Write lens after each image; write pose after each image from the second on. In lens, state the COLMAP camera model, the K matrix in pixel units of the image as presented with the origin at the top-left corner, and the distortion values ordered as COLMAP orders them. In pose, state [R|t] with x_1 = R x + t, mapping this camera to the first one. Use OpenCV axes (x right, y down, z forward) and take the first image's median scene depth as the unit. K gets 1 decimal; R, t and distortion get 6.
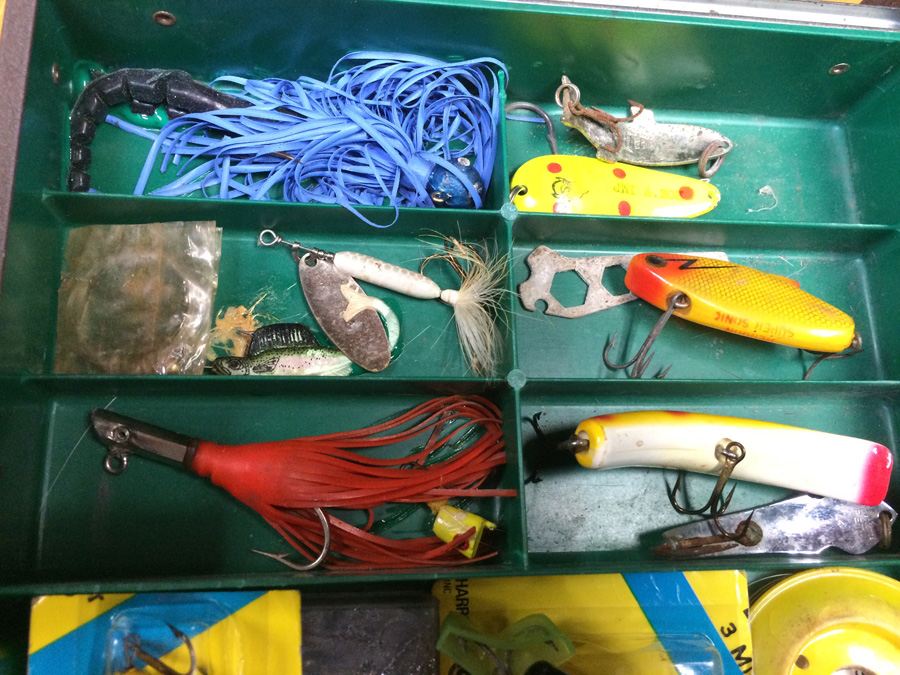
lens RADIAL K [[778.6, 0, 450.0], [0, 778.6, 337.5], [0, 0, 1]] dist [0.070803, -0.110048]
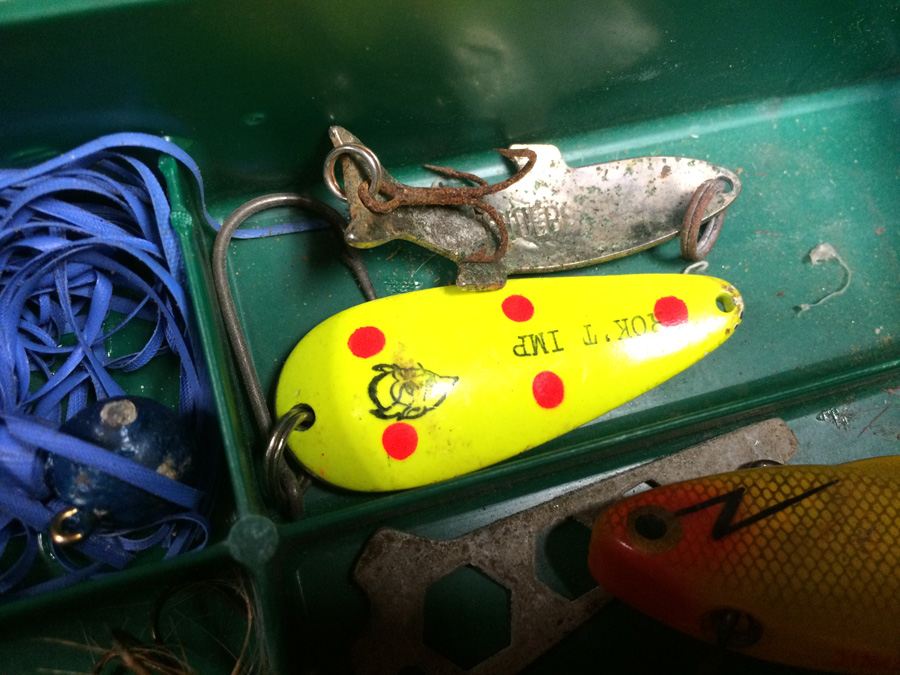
lens RADIAL K [[806.1, 0, 449.7], [0, 806.1, 340.6], [0, 0, 1]] dist [0.054078, -0.129193]
pose [[0.969382, -0.238884, 0.056851, 0.148612], [0.236877, 0.970722, 0.039849, -0.218902], [-0.064706, -0.025163, 0.997587, 0.547184]]
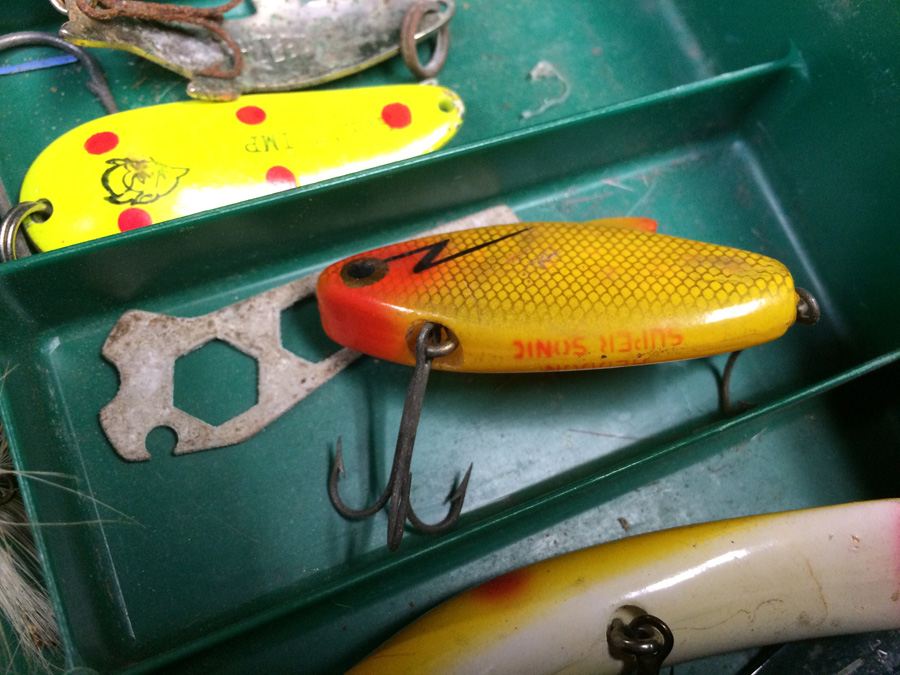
lens RADIAL K [[806.1, 0, 449.7], [0, 806.1, 340.6], [0, 0, 1]] dist [0.054078, -0.129193]
pose [[0.934954, -0.326448, 0.138897, 0.215598], [0.325322, 0.945082, 0.031387, -0.053566], [-0.141515, 0.015841, 0.989809, 0.487424]]
